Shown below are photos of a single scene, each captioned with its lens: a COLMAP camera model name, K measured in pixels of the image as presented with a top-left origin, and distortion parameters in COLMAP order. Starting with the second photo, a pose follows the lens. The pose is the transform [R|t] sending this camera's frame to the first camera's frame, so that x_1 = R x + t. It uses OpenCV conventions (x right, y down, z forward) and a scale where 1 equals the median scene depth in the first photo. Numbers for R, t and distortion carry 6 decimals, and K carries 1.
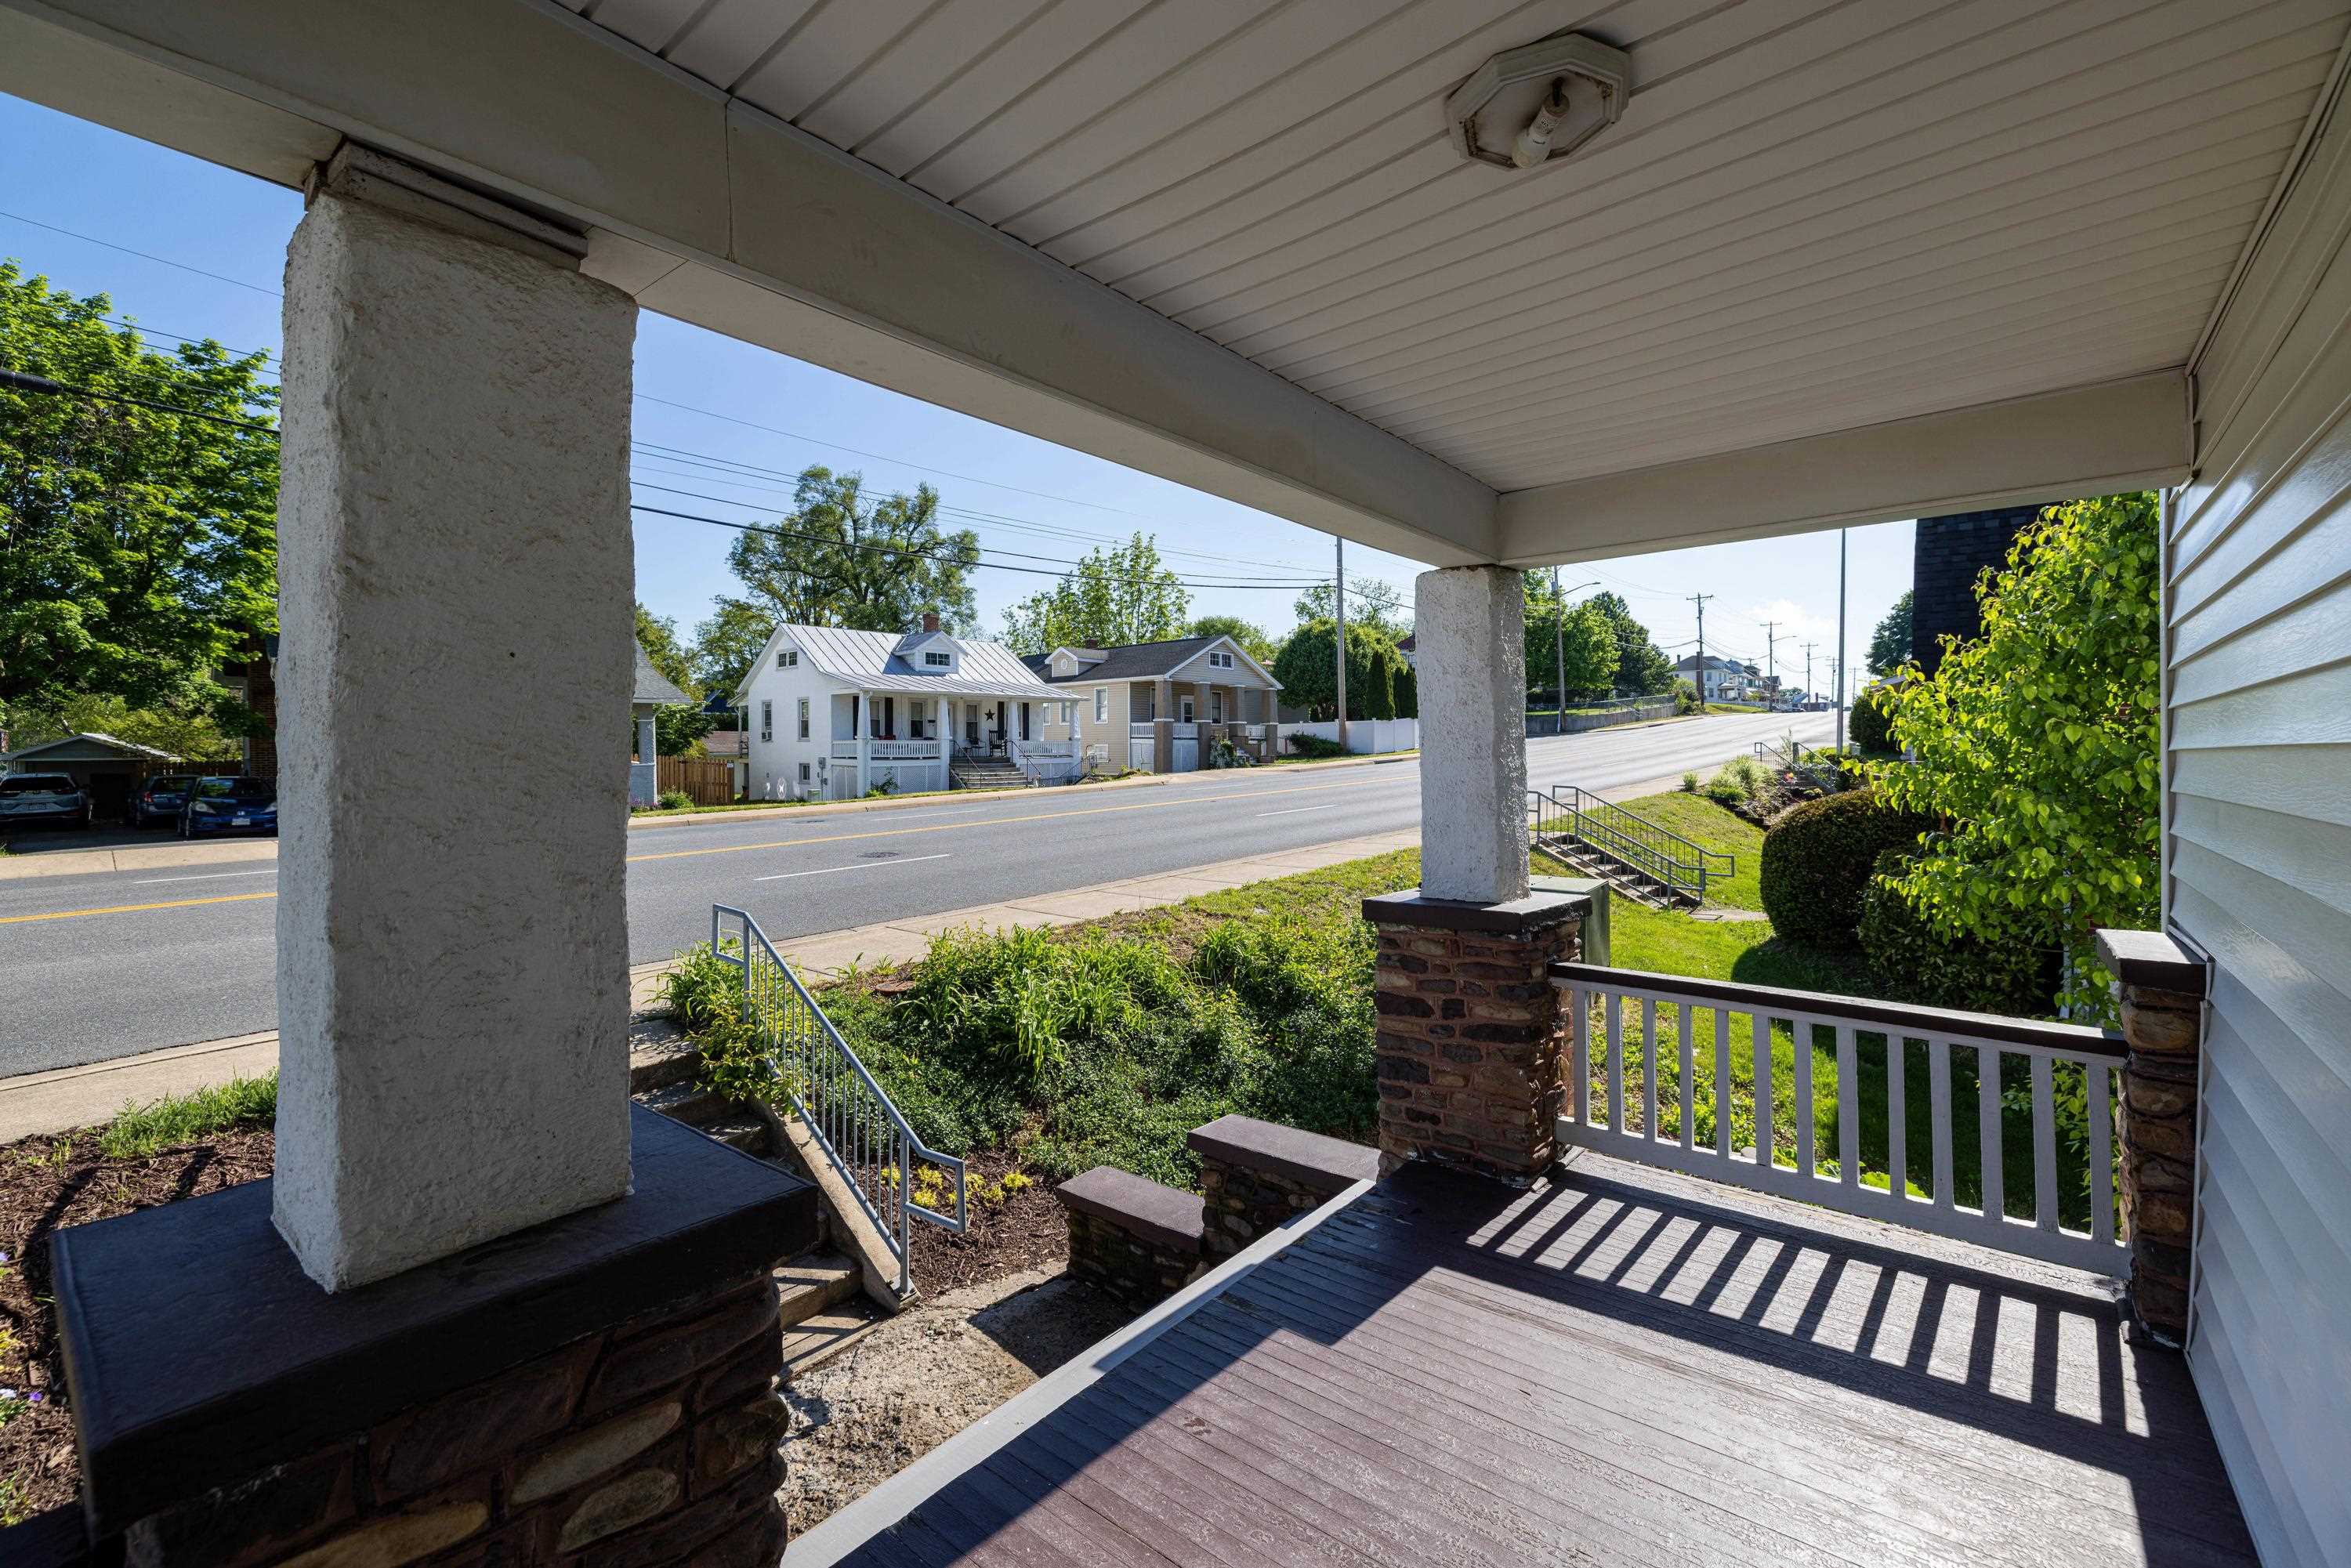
lens RADIAL K [[985.3, 0, 1178.6], [0, 985.3, 730.5], [0, 0, 1]] dist [-0.000503, 0.000410]
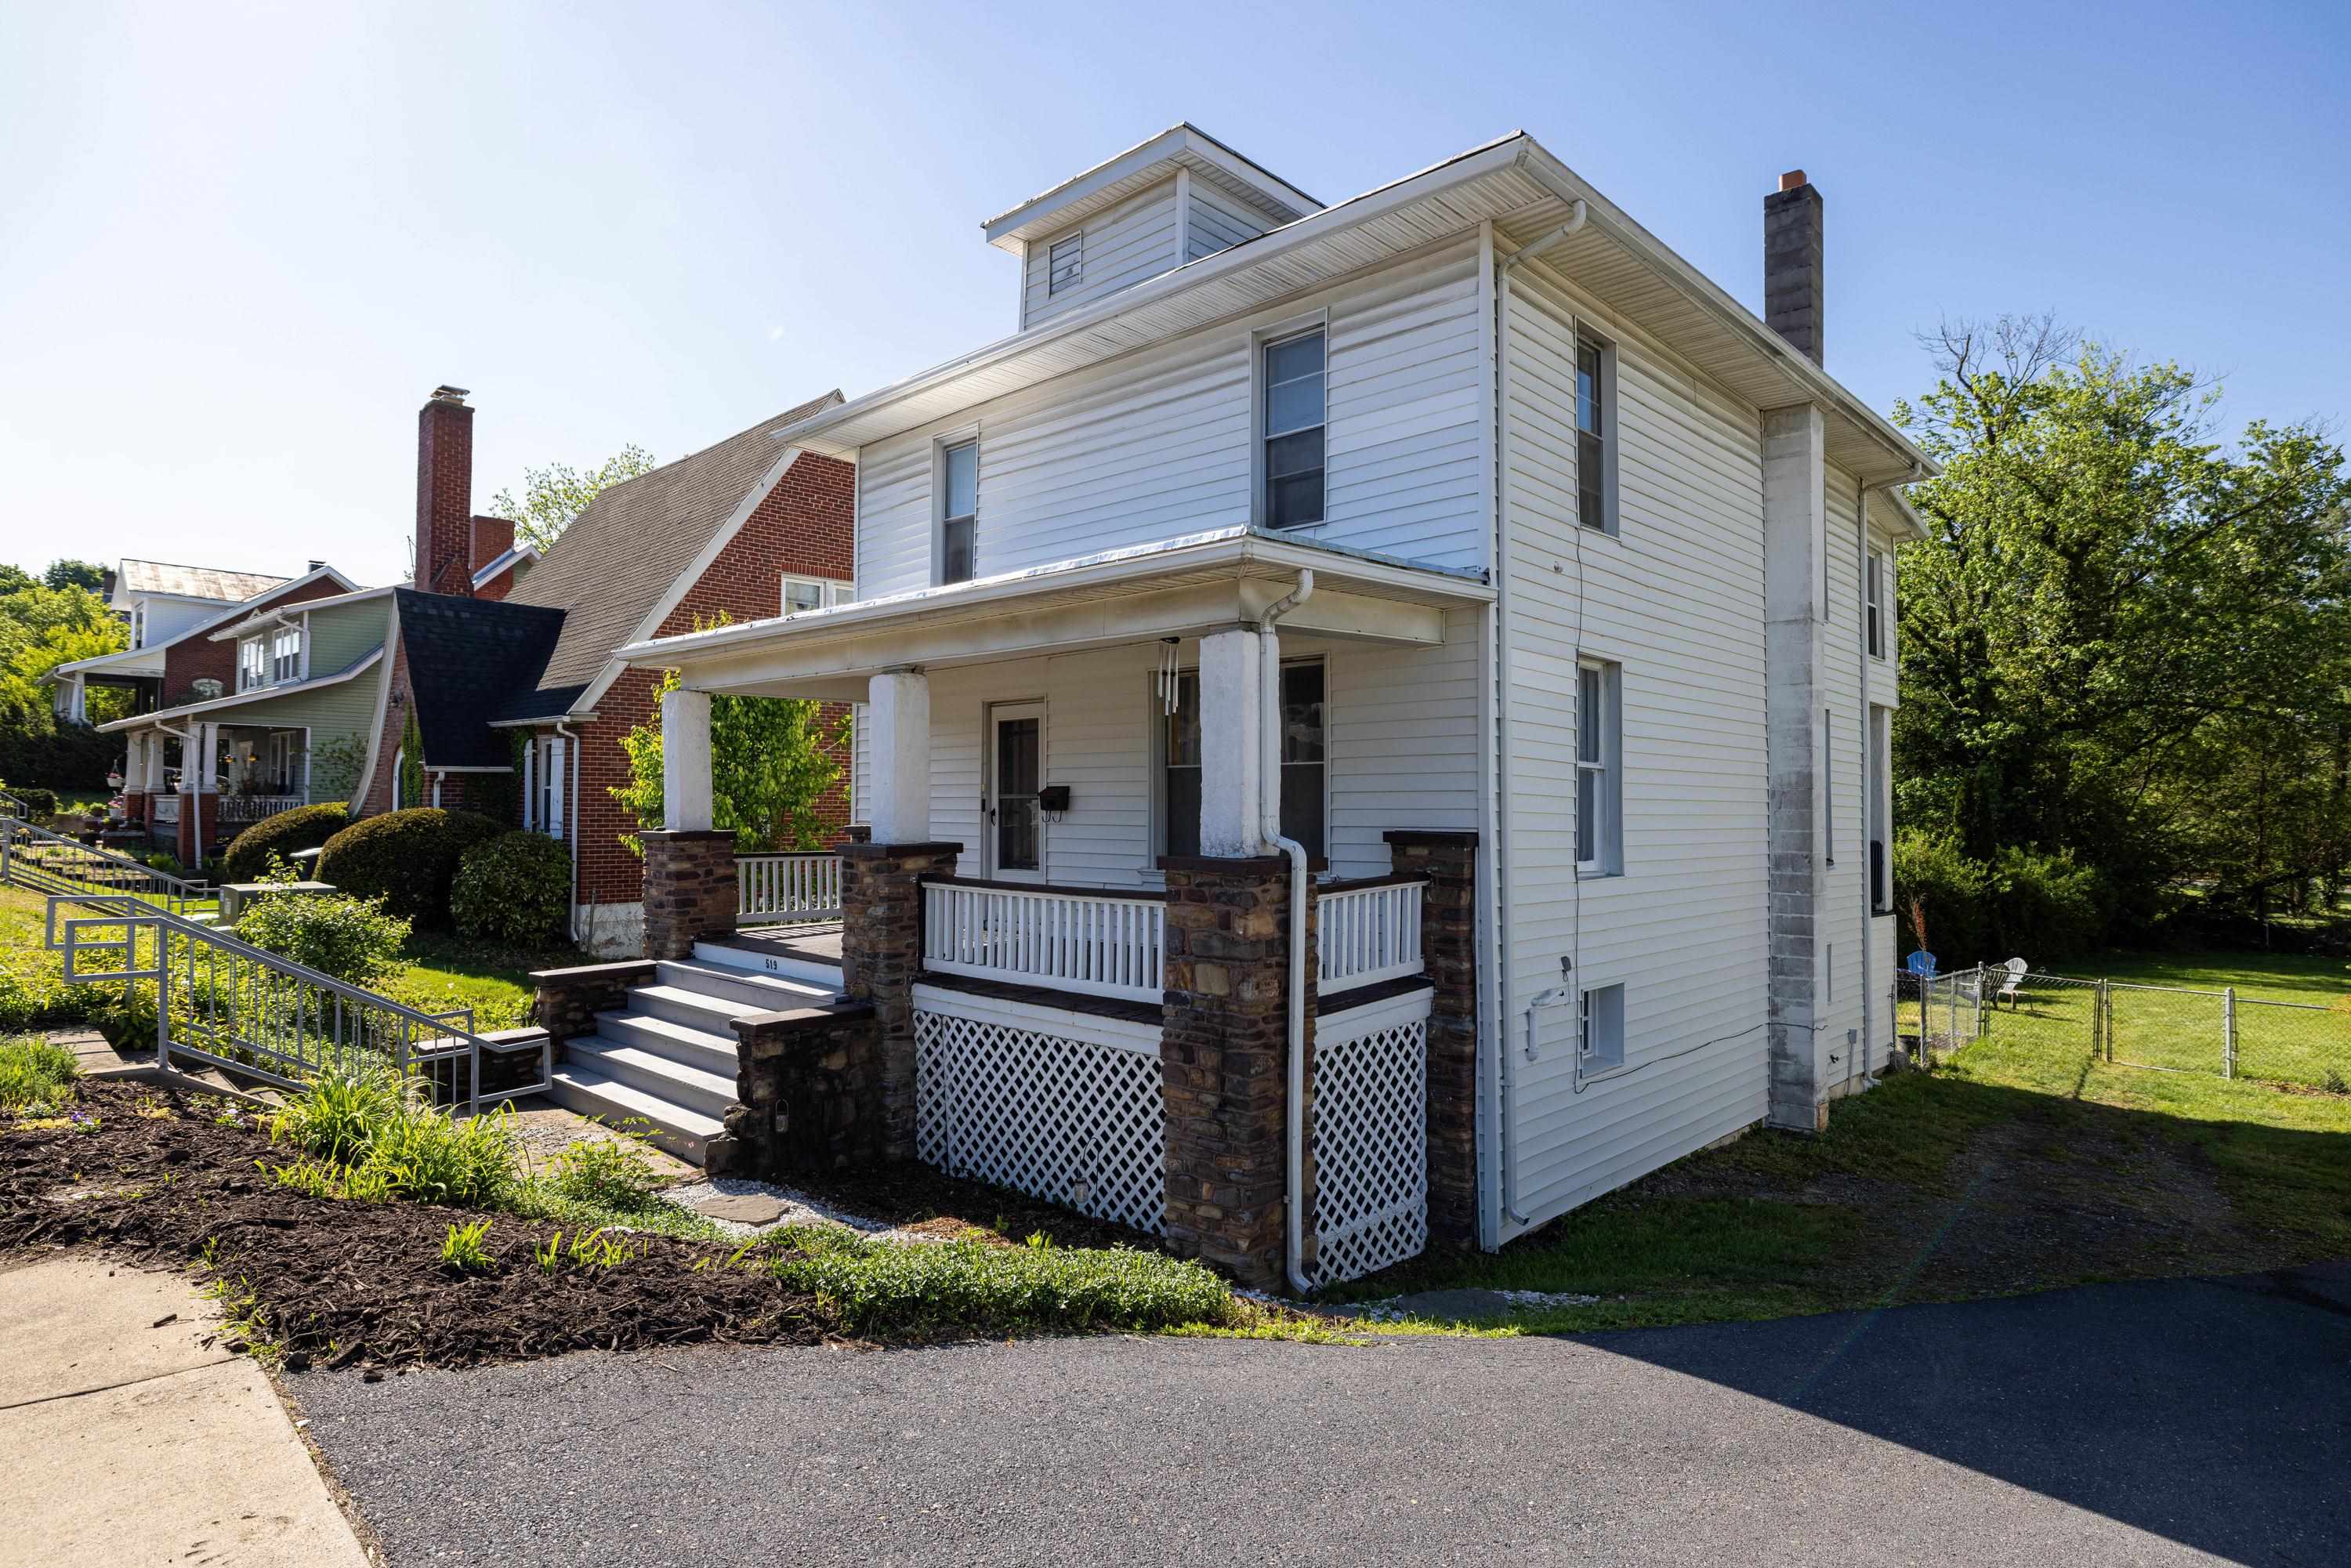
lens RADIAL K [[1281.4, 0, 1178.0], [0, 1281.4, 734.9], [0, 0, 1]] dist [-0.001371, 0.000175]
pose [[0.070125, 0.062923, 0.995552, -0.243812], [-0.034747, 0.997557, -0.060602, 0.007950], [-0.996933, -0.030342, 0.072140, -0.032883]]
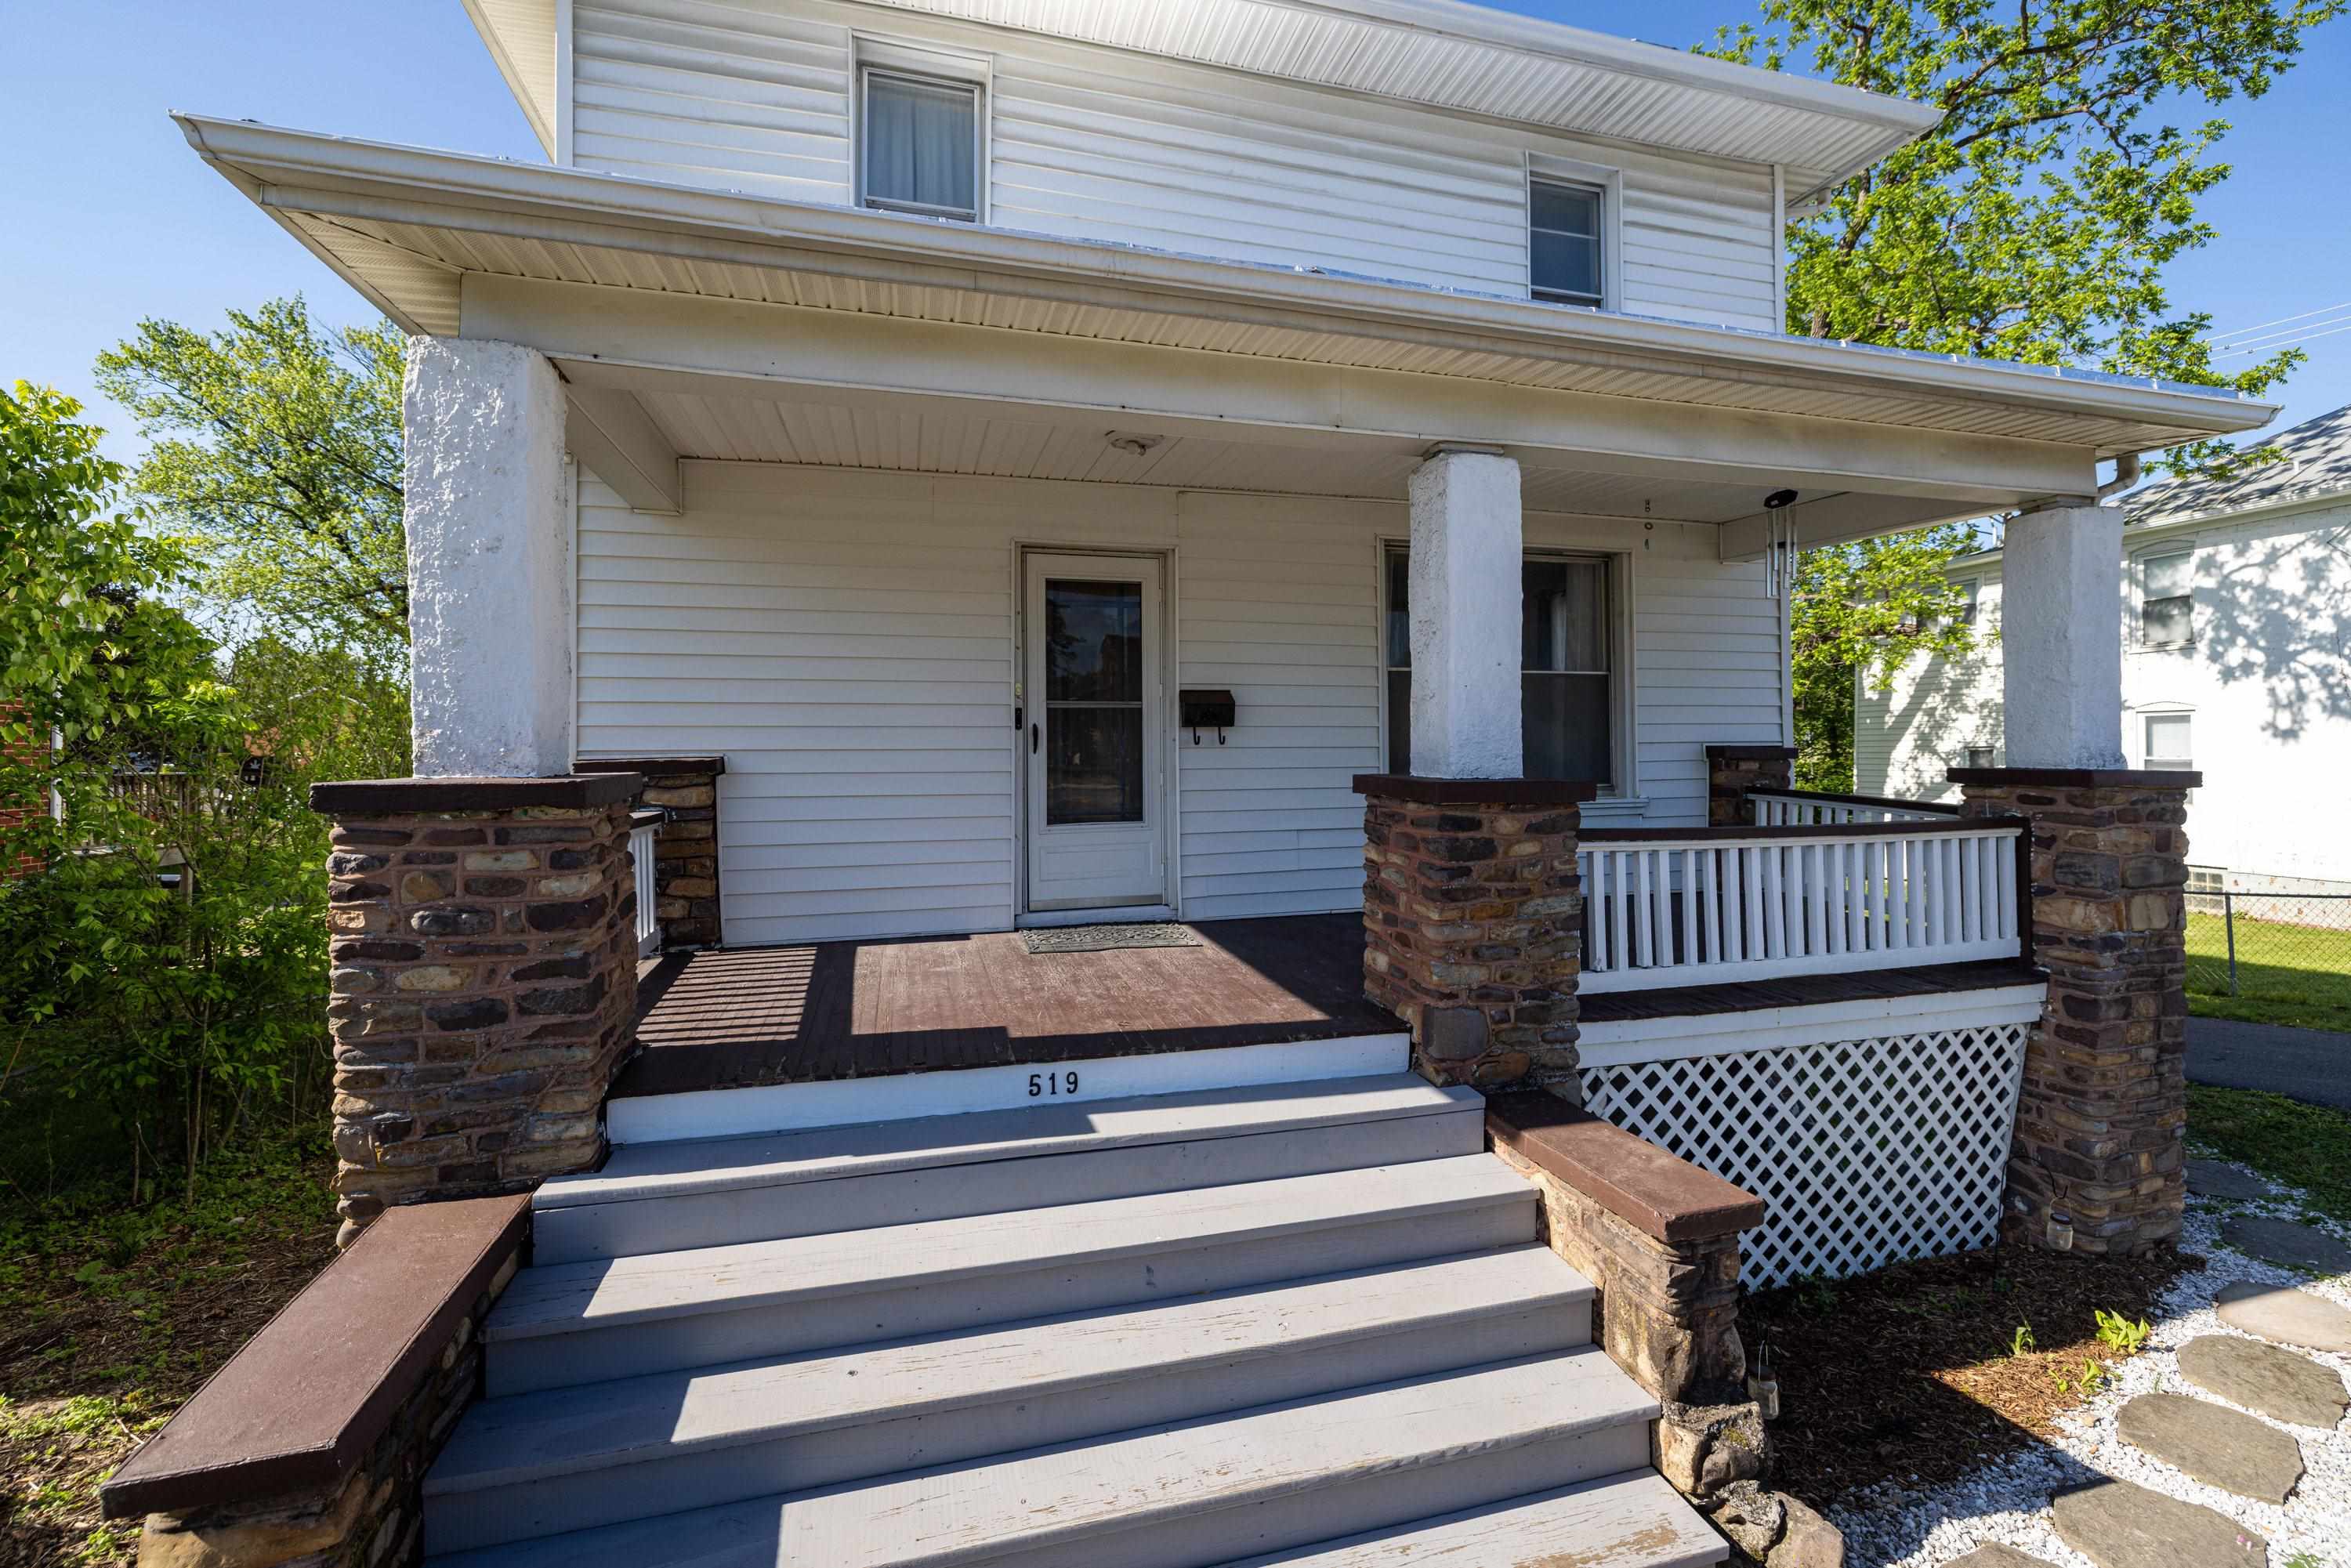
lens RADIAL K [[1001.0, 0, 1169.1], [0, 1001.0, 718.9], [0, 0, 1]] dist [-0.001174, -0.000062]
pose [[-0.822267, 0.026693, 0.568475, -0.056472], [-0.008163, 0.998243, -0.058681, 0.015189], [-0.569043, -0.052892, -0.820605, 0.122245]]
